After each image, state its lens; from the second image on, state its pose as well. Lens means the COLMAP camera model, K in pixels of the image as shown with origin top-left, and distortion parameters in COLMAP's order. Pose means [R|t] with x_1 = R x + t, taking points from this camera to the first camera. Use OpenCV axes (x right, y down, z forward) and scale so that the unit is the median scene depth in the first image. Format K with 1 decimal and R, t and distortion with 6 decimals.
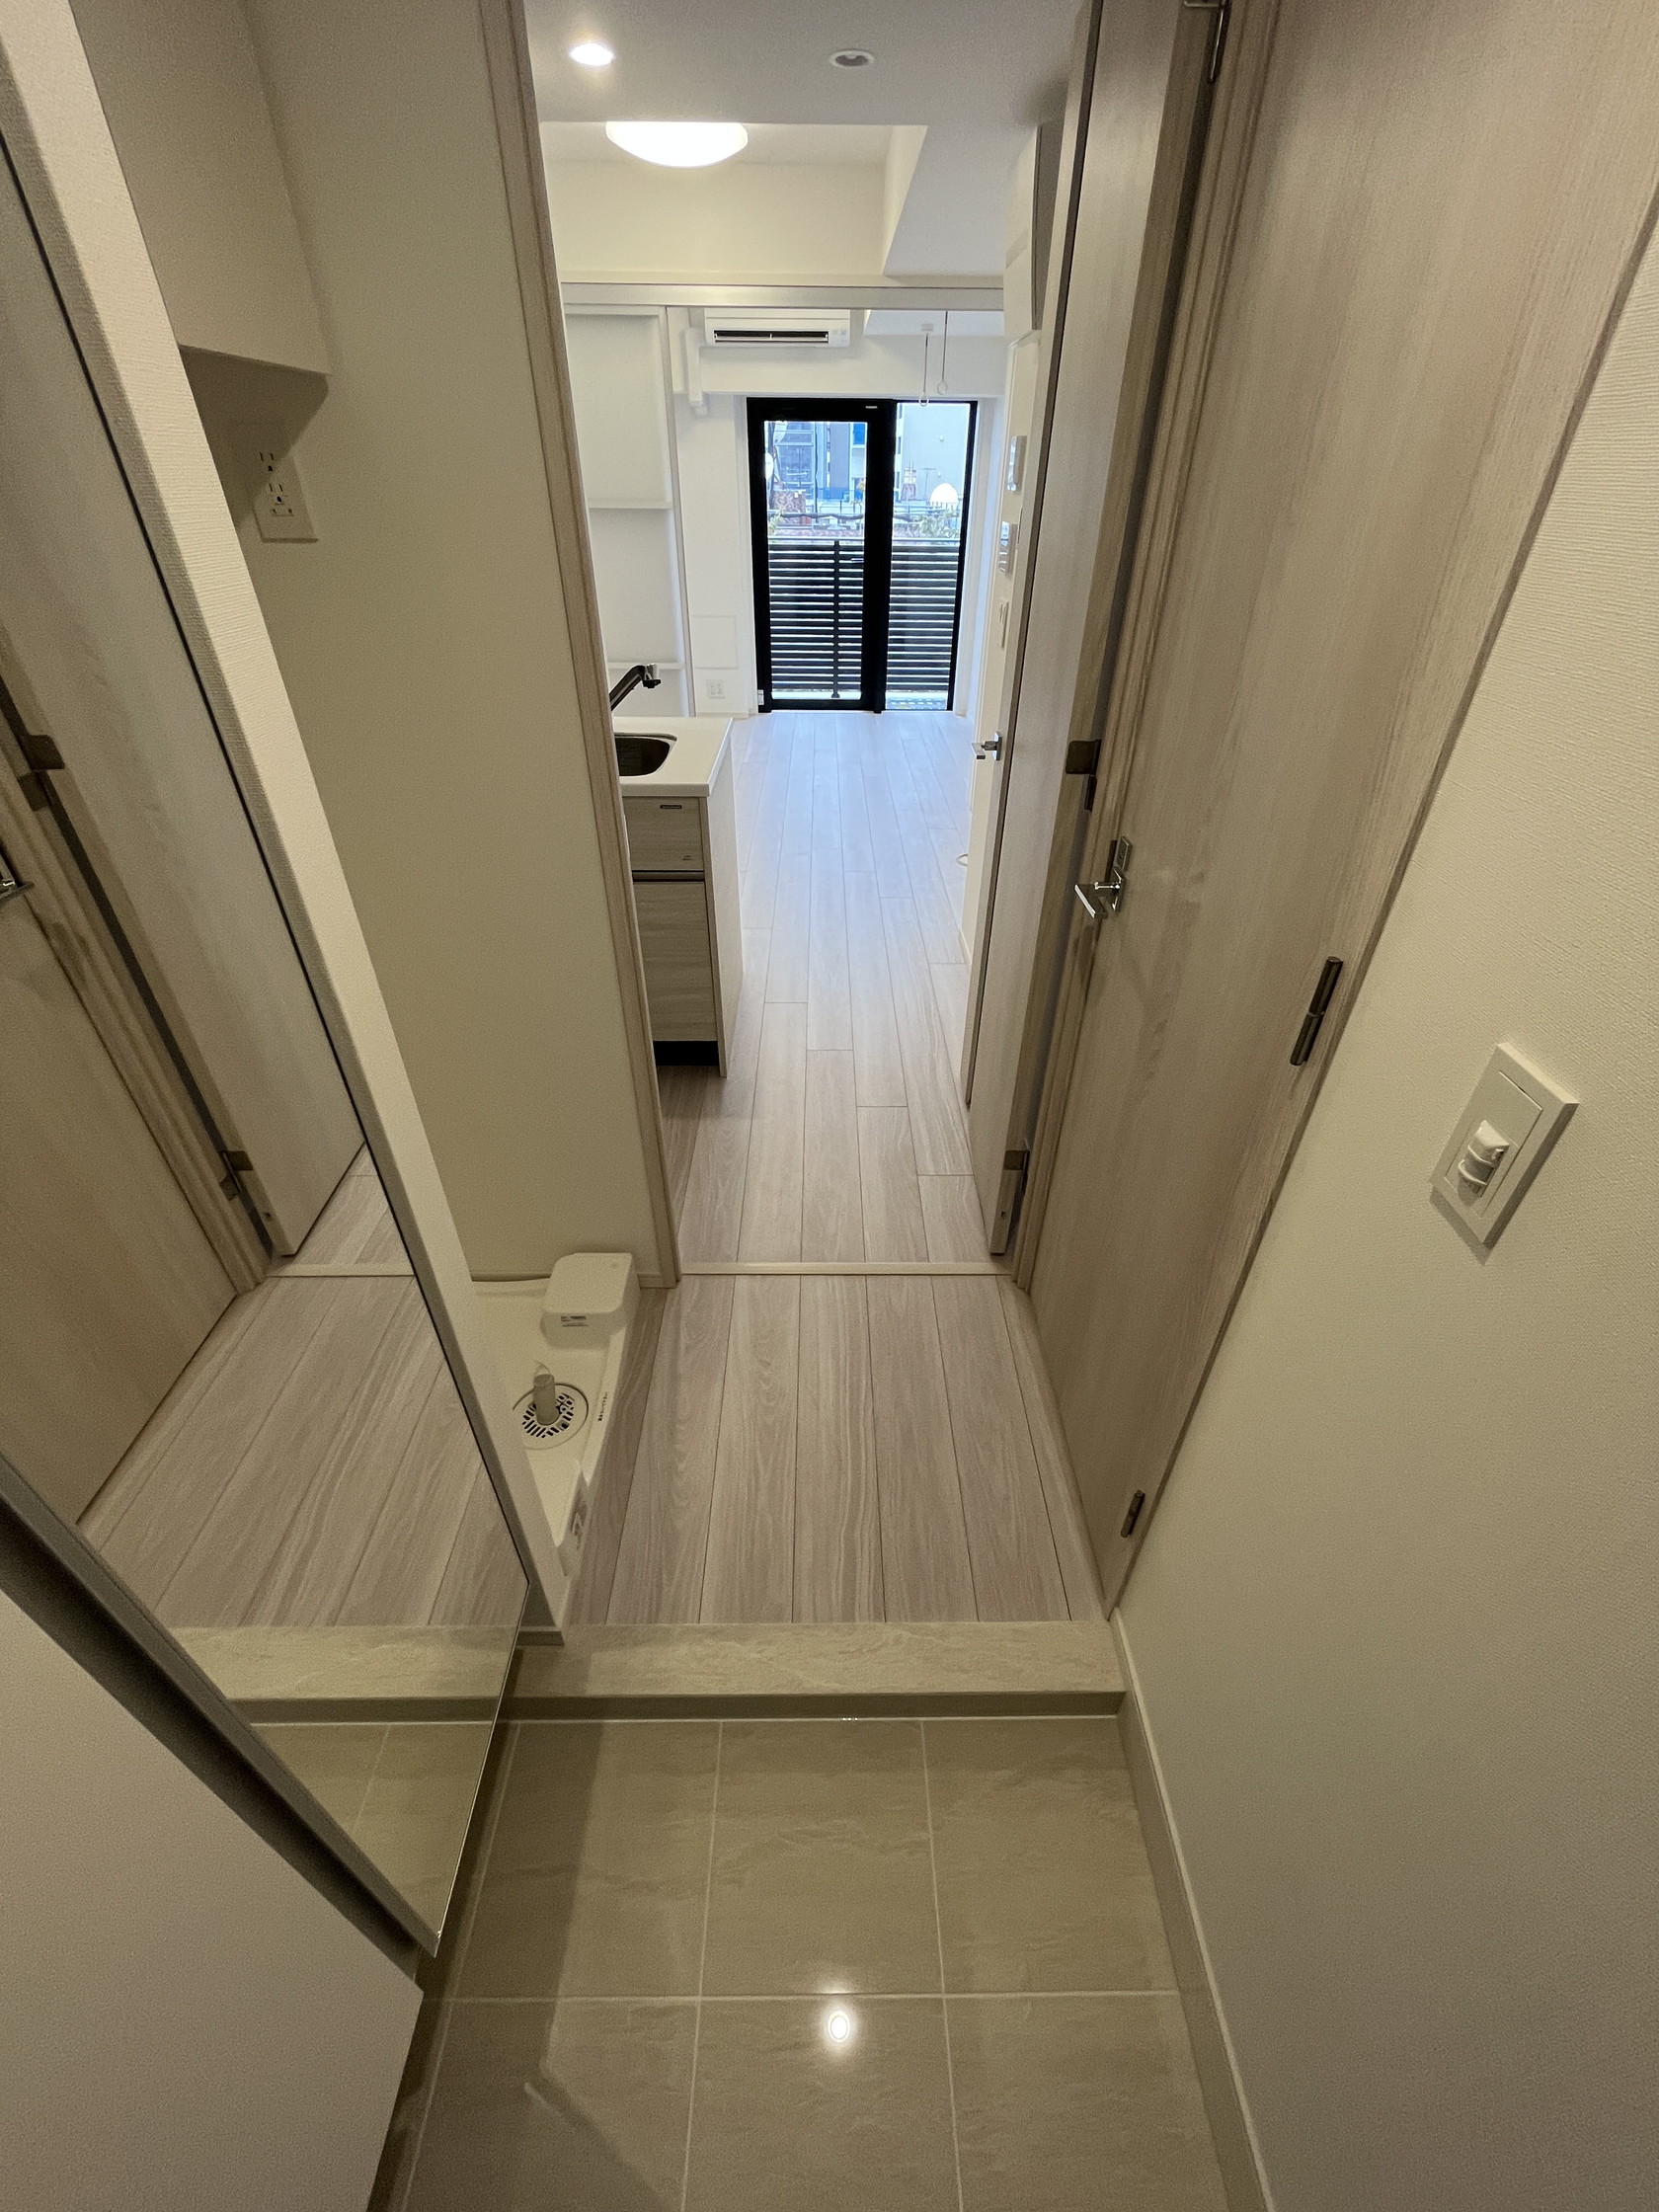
lens RADIAL K [[894.9, 0, 829.2], [0, 894.9, 1104.8], [0, 0, 1]] dist [-0.003018, -0.000296]
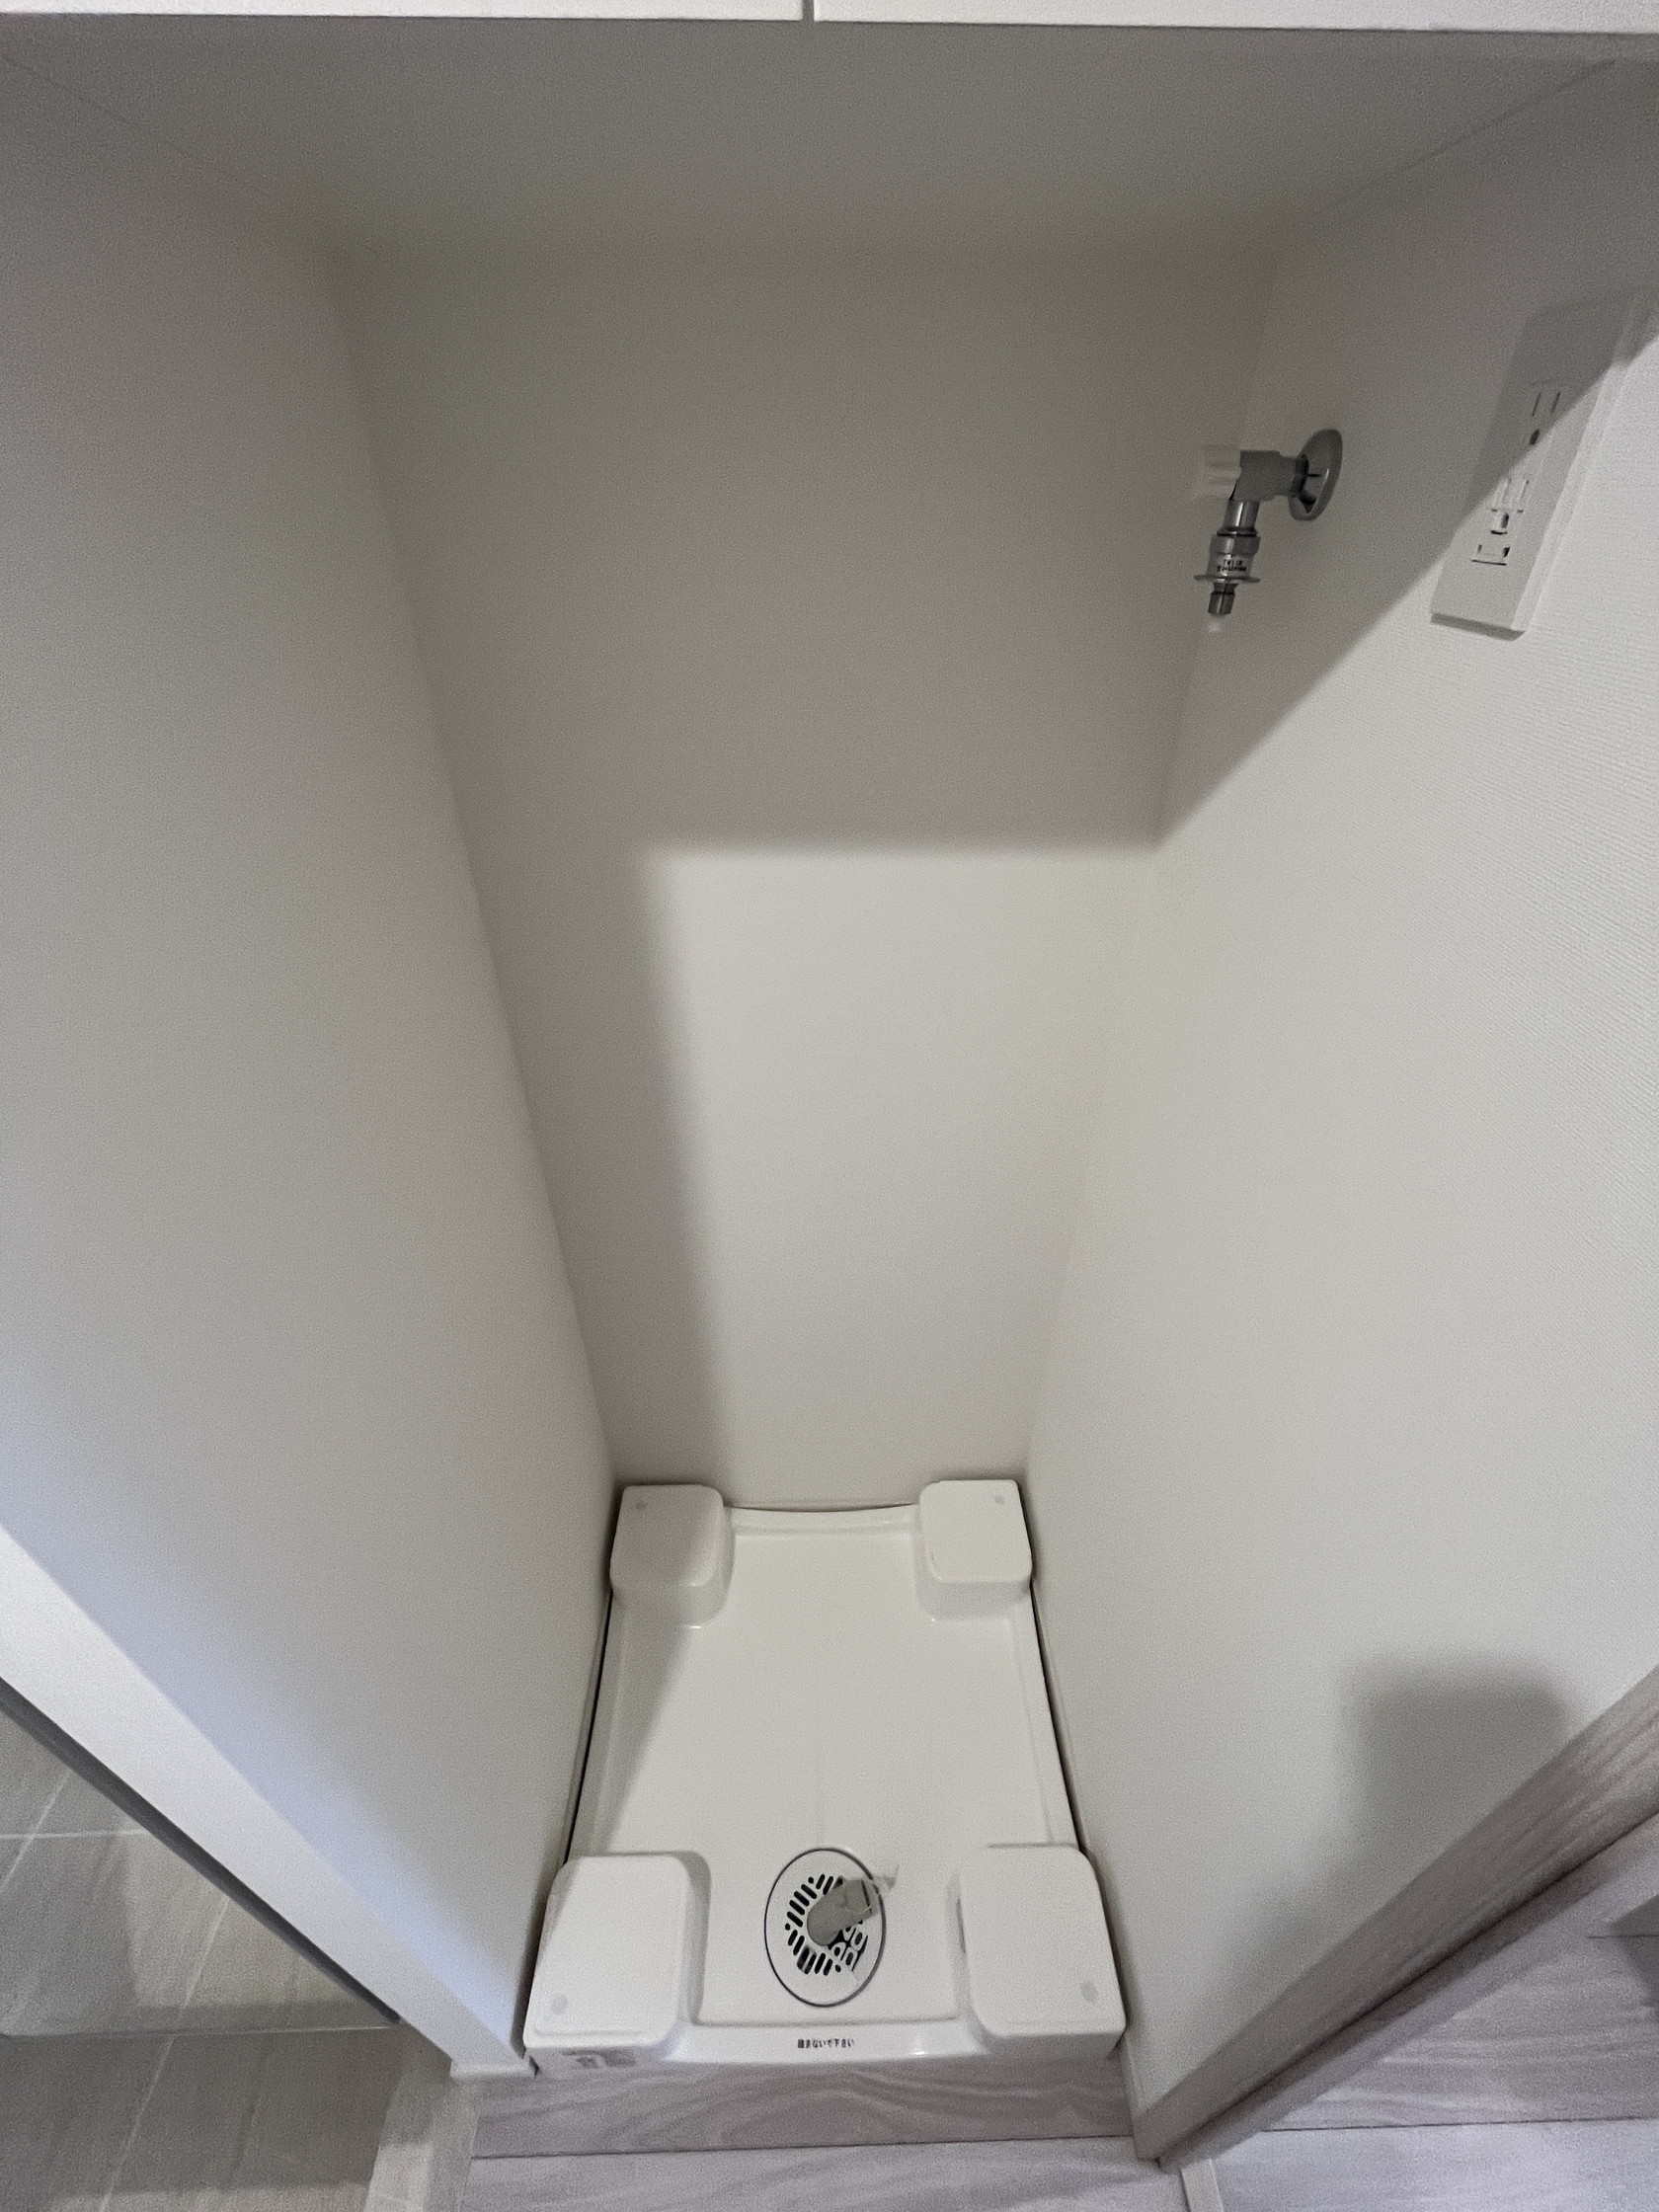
lens RADIAL K [[894.9, 0, 829.7], [0, 894.9, 1105.9], [0, 0, 1]] dist [-0.003018, -0.000296]
pose [[0.012294, 0.572063, -0.820117, -0.121418], [-0.579061, 0.672727, 0.460572, -0.345216], [0.815192, 0.469235, 0.339530, 0.501617]]
